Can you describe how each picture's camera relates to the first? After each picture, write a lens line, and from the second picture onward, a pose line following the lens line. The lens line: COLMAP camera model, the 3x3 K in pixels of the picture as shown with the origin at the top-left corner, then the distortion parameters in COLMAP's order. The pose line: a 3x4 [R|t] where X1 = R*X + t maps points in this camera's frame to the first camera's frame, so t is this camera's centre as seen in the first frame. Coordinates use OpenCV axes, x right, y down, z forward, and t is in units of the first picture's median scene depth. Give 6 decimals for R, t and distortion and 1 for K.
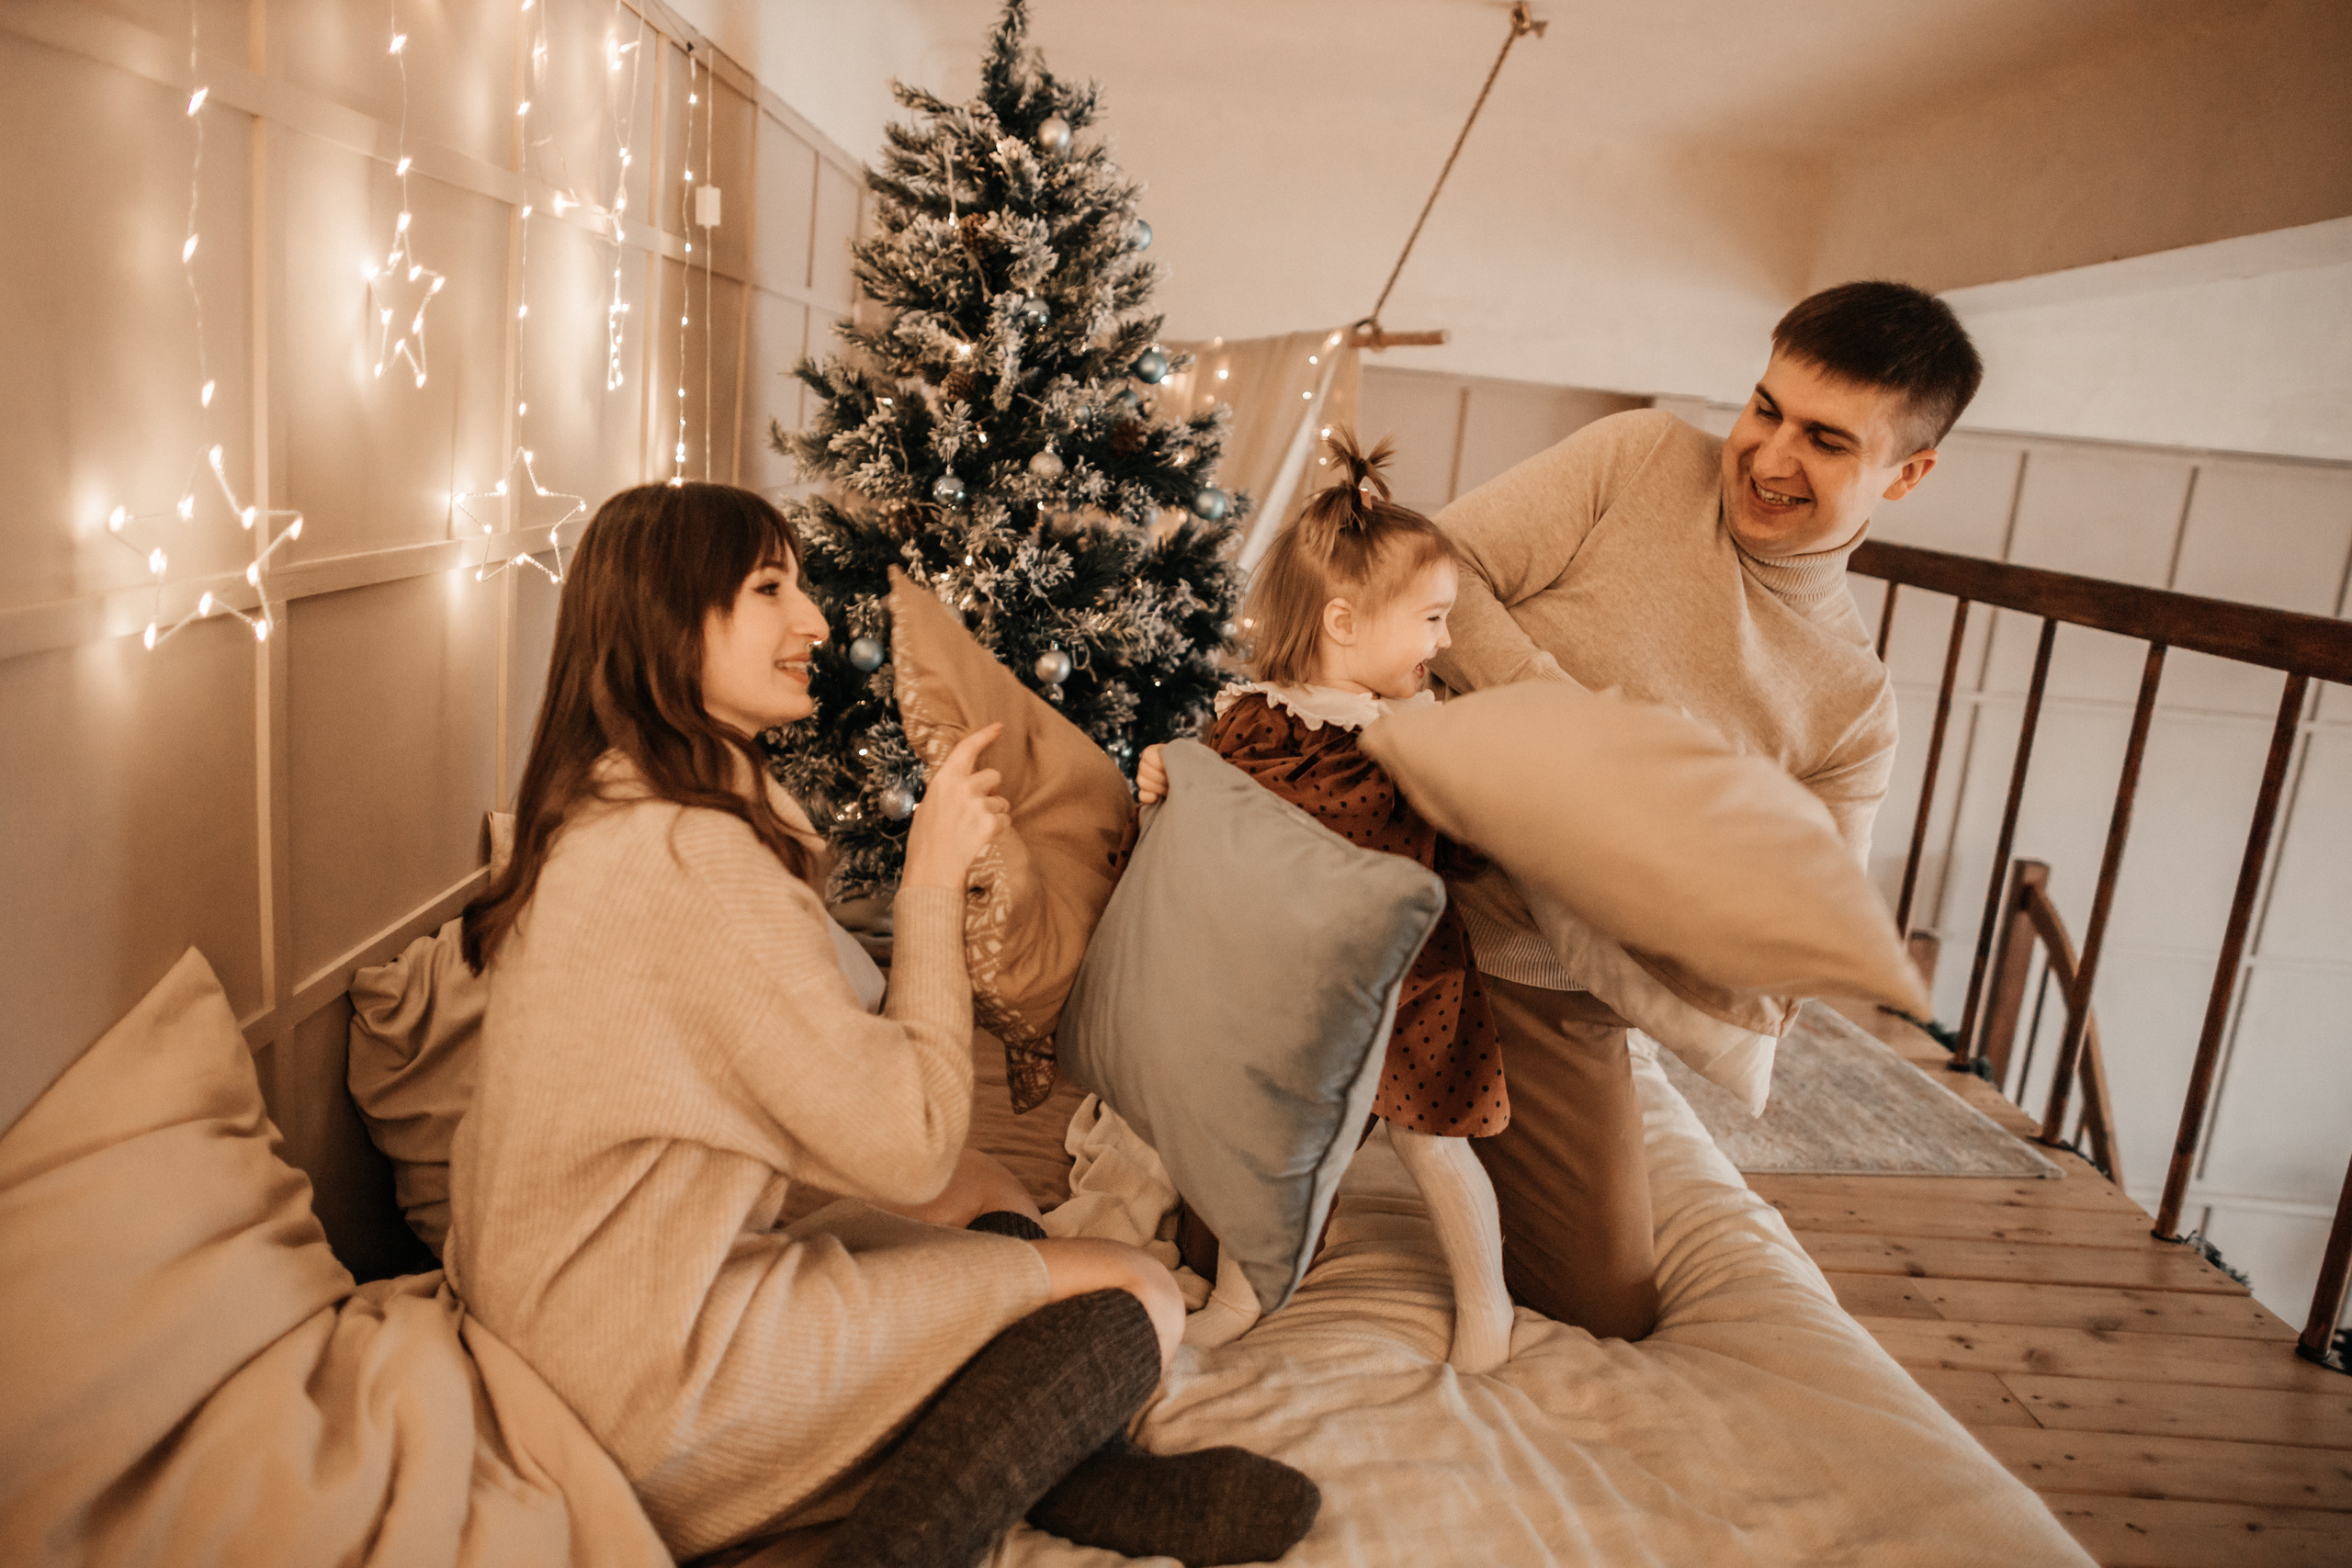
lens RADIAL K [[1664.7, 0, 1176.0], [0, 1664.7, 784.0], [0, 0, 1]] dist [-0.054593, 0.059589]
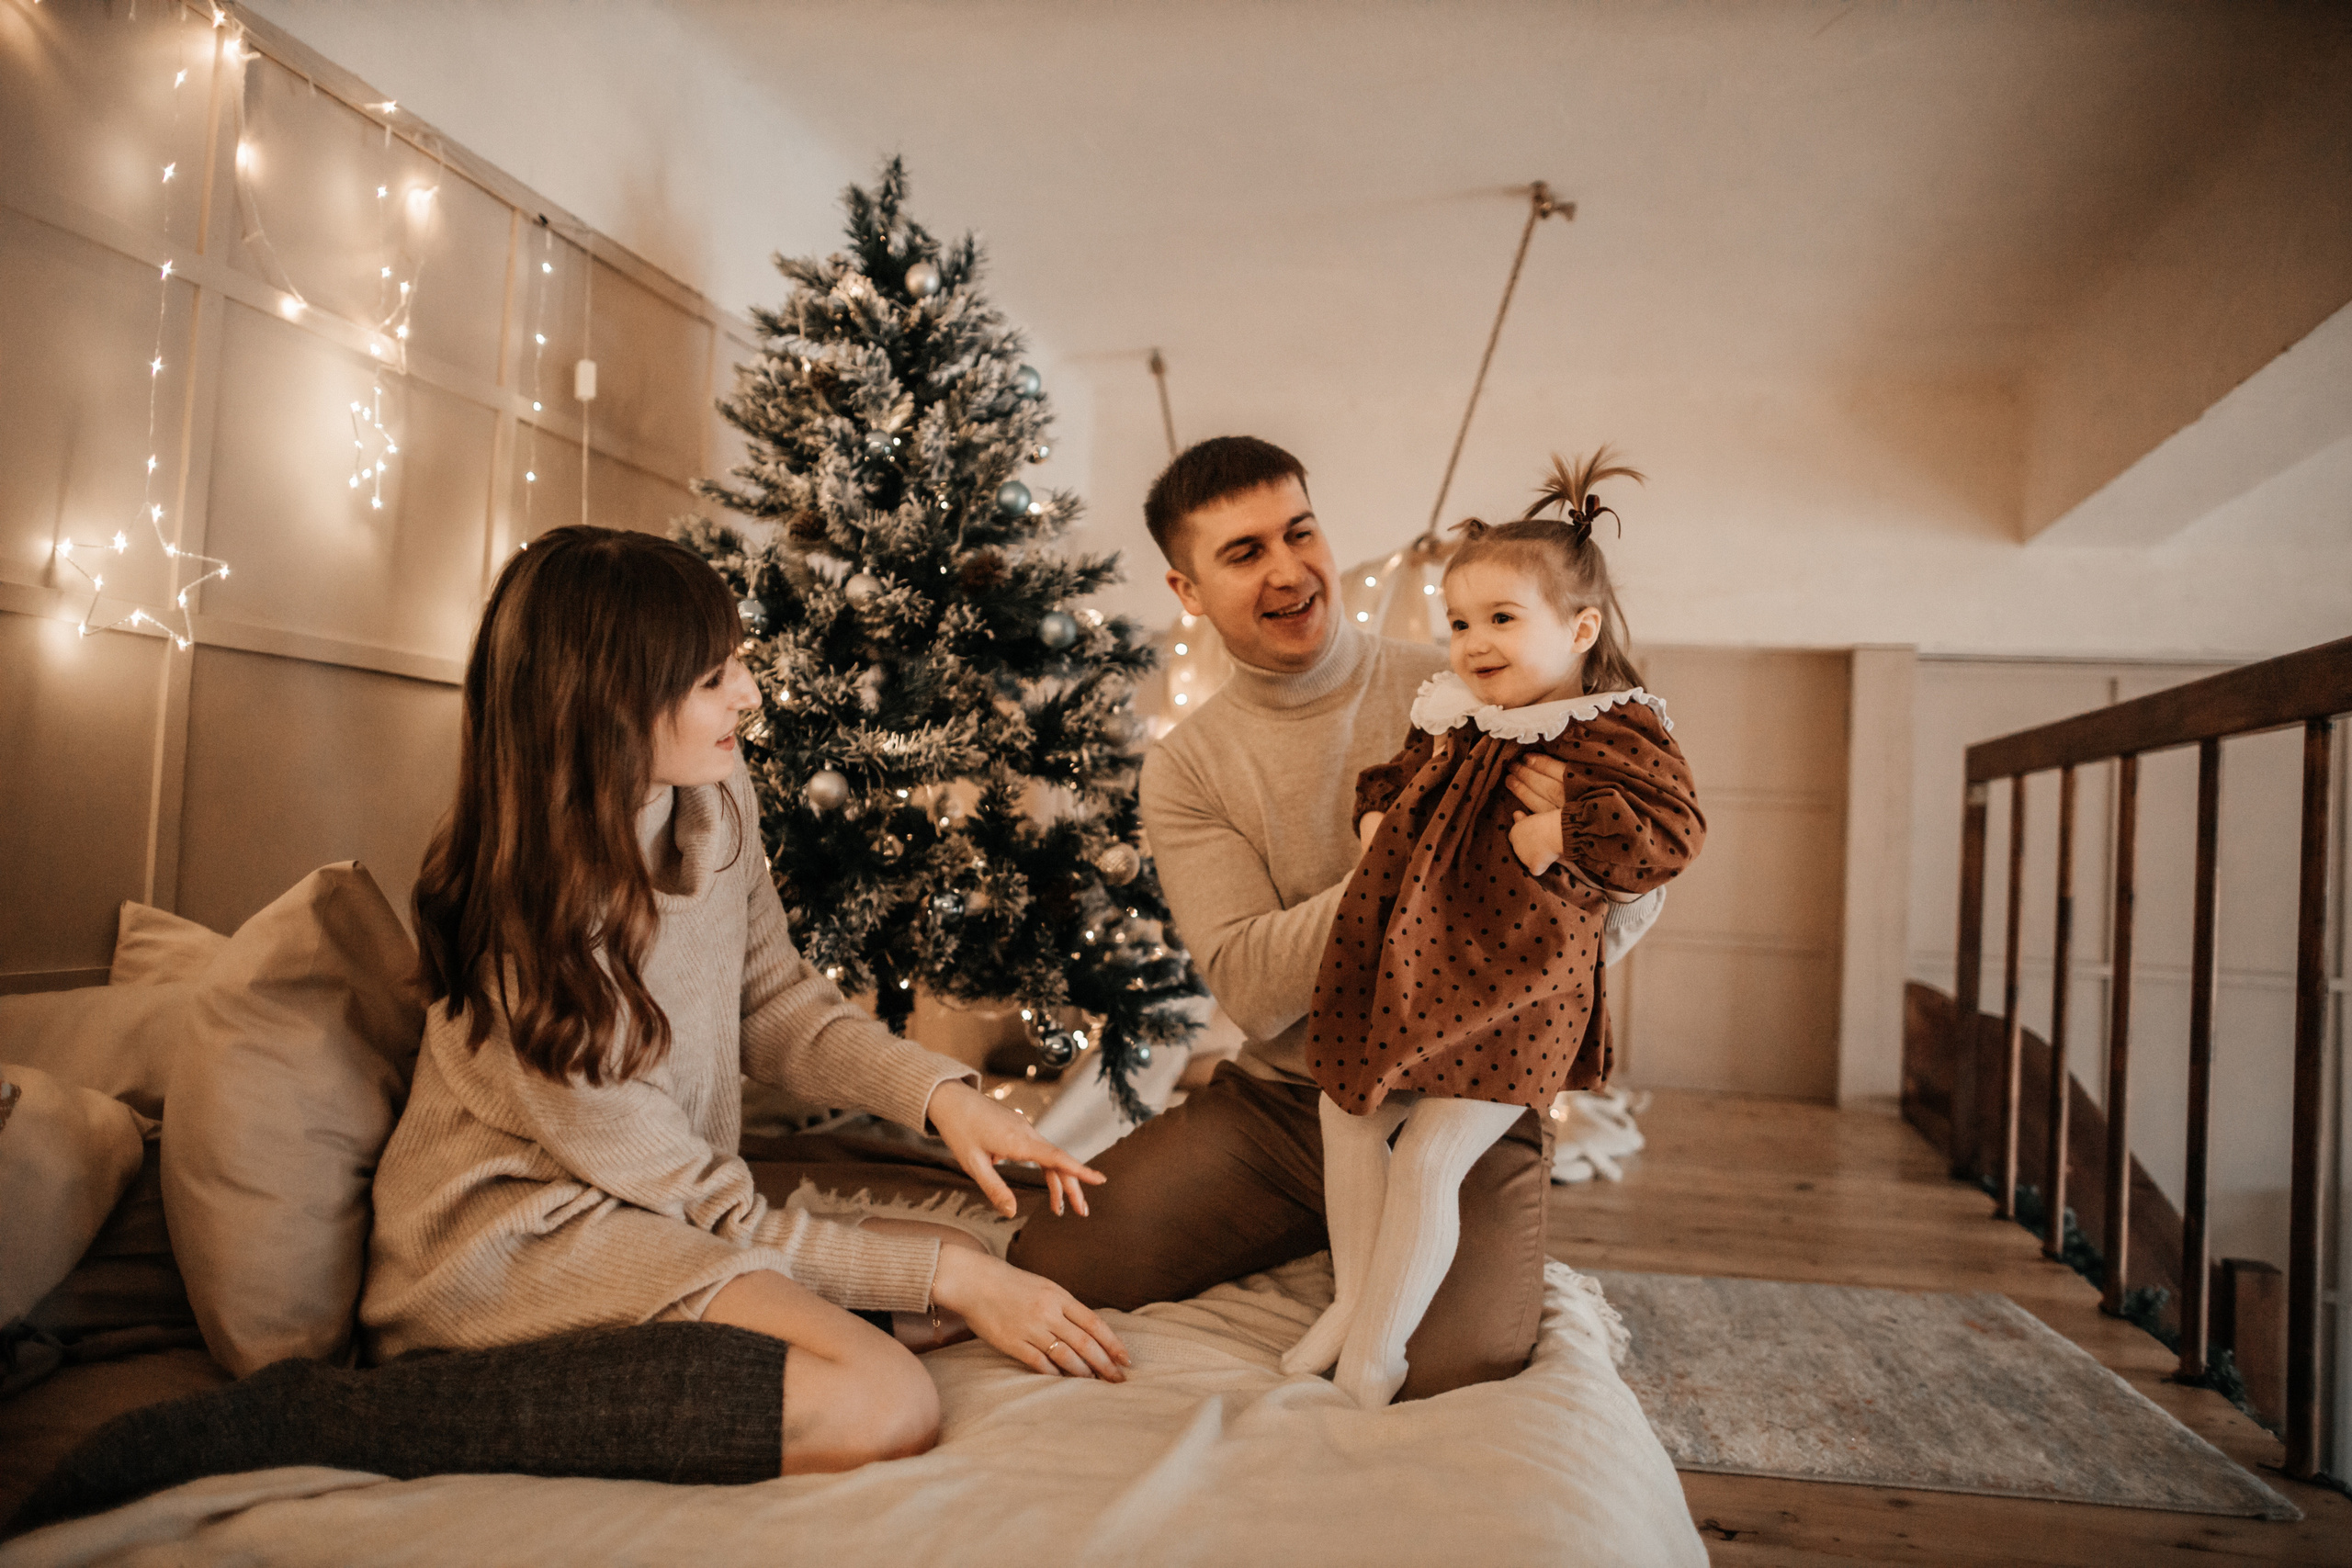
lens RADIAL K [[1609.3, 0, 1176.0], [0, 1609.3, 784.0], [0, 0, 1]] dist [-0.056799, 0.054816]
pose [[0.969058, -0.048820, -0.241958, 0.274859], [-0.015056, 0.966730, -0.255355, 0.124531], [0.246374, 0.251097, 0.936082, 0.228829]]
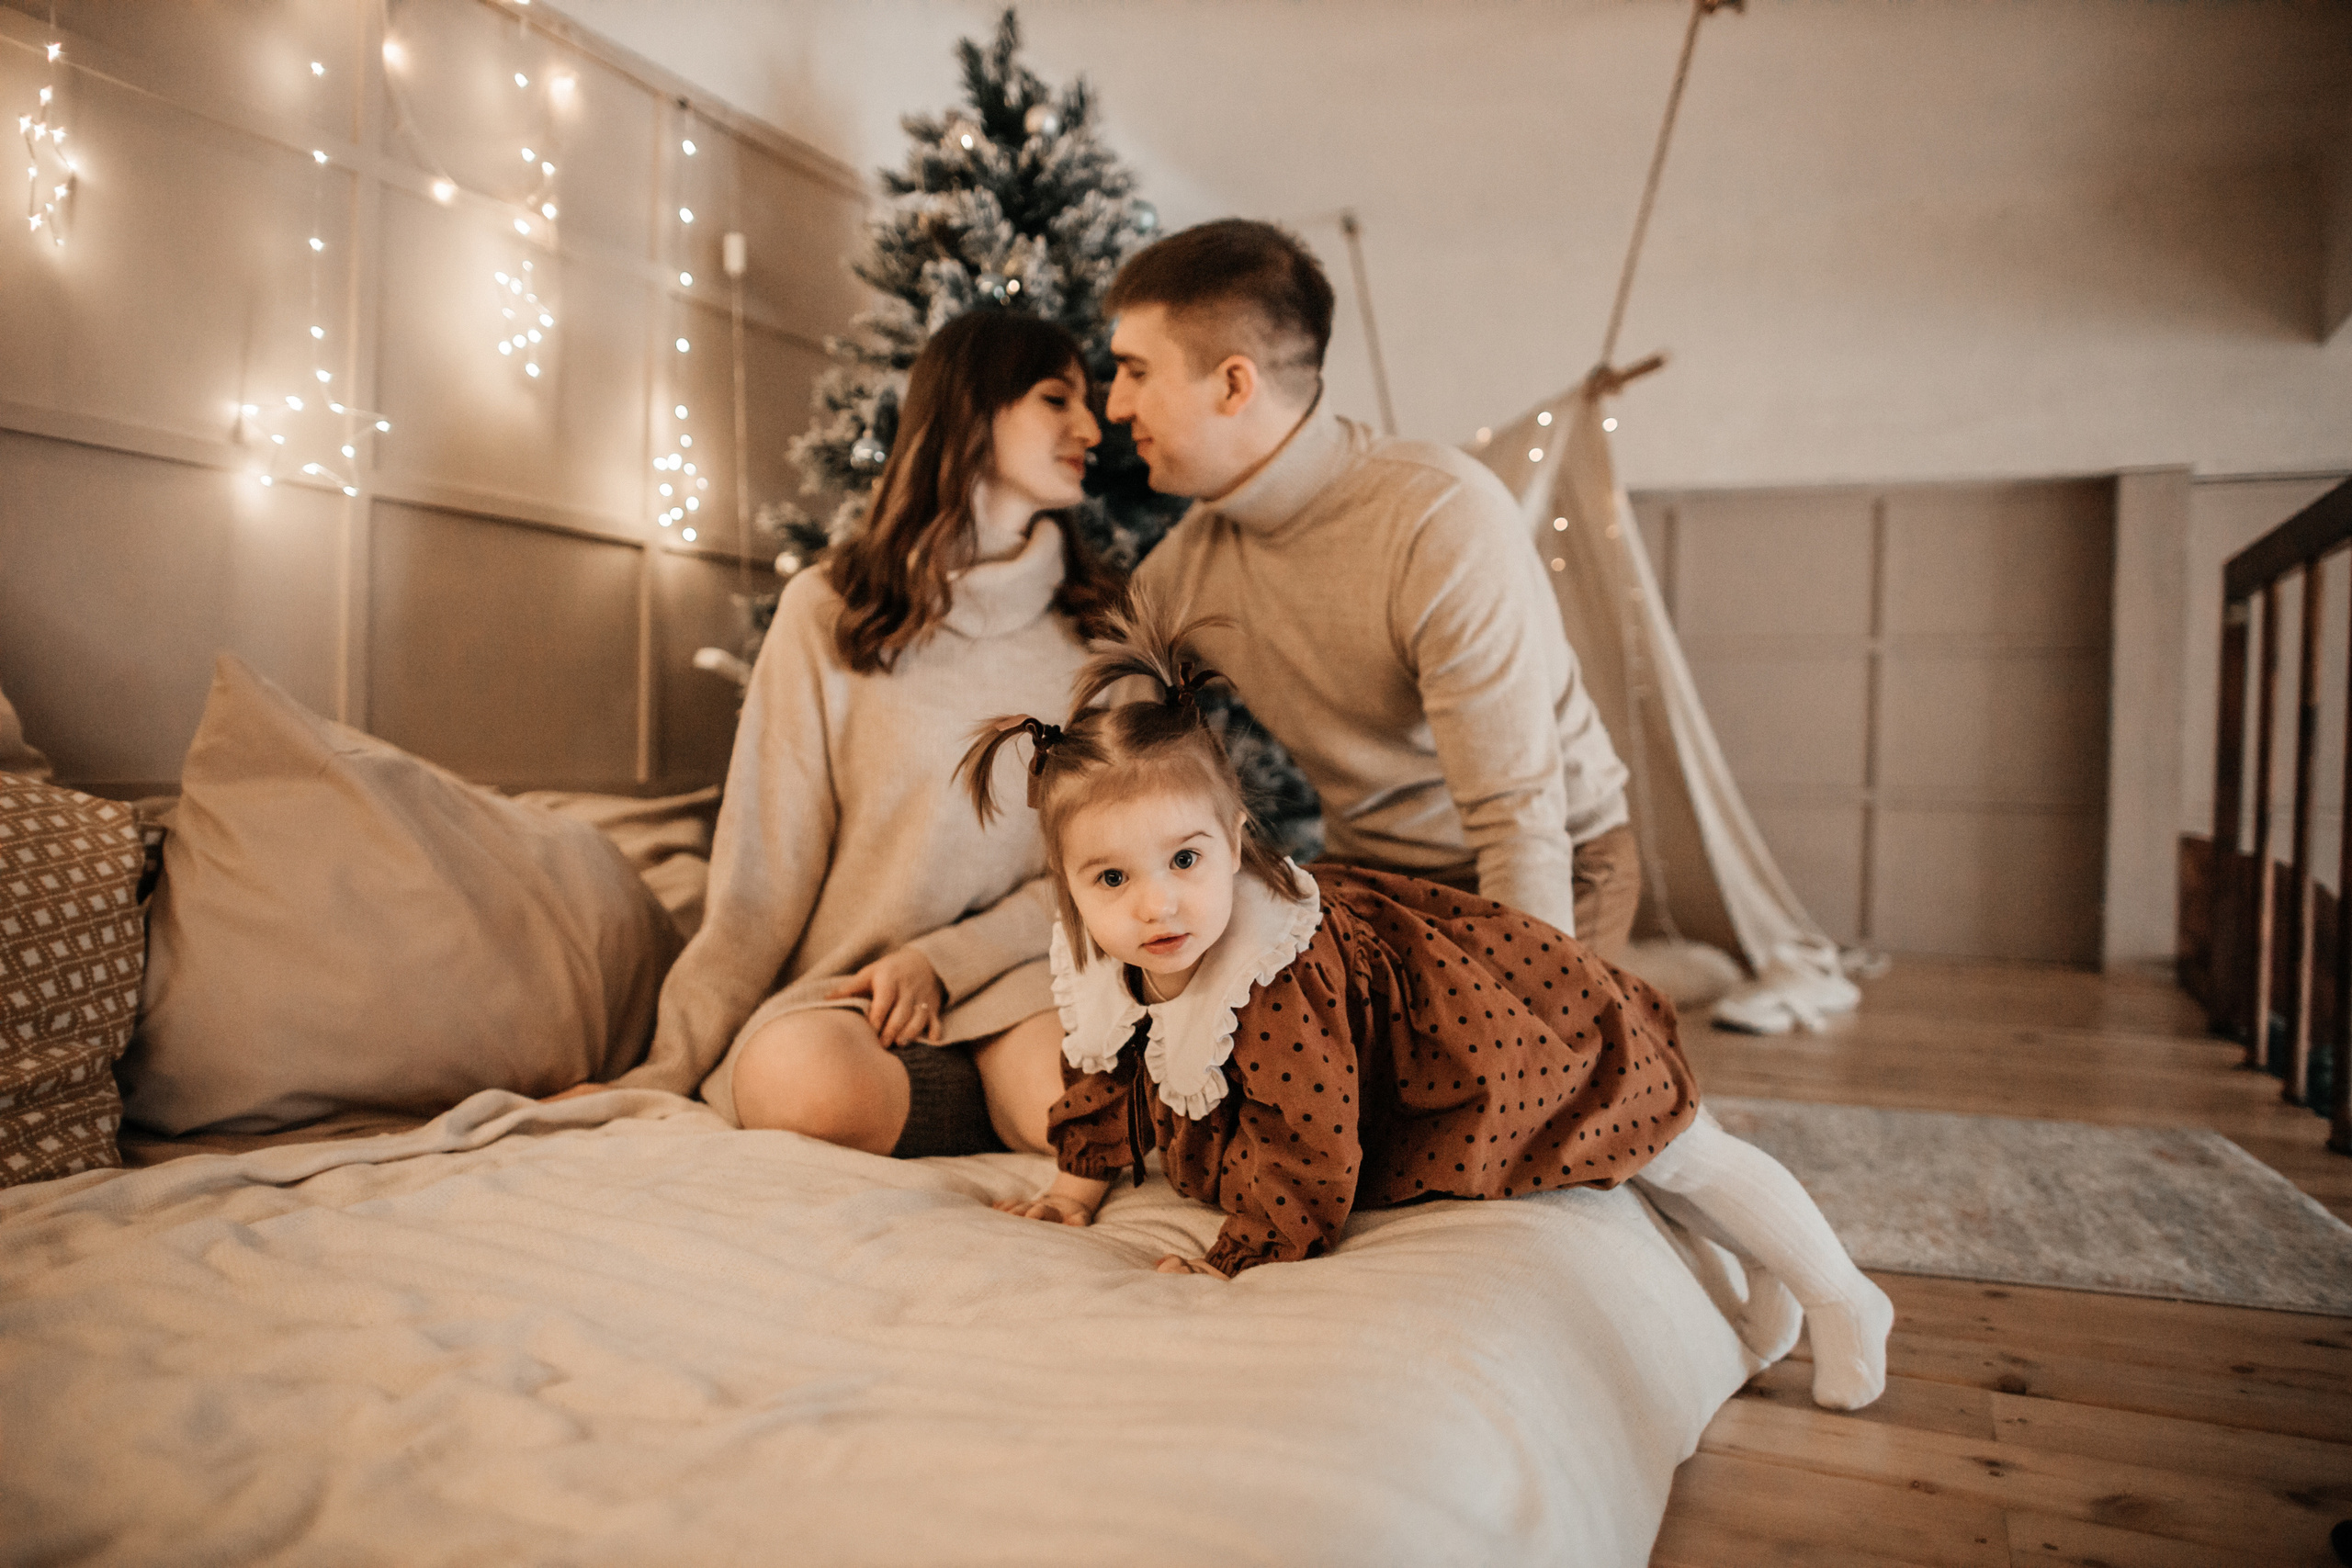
lens RADIAL K [[1609.3, 0, 1176.0], [0, 1609.3, 784.0], [0, 0, 1]] dist [-0.056799, 0.054816]
pose [[0.904877, -0.059549, -0.421487, 0.372238], [-0.030623, 0.978494, -0.203988, 0.179317], [0.424570, 0.197491, 0.883594, 0.262586]]
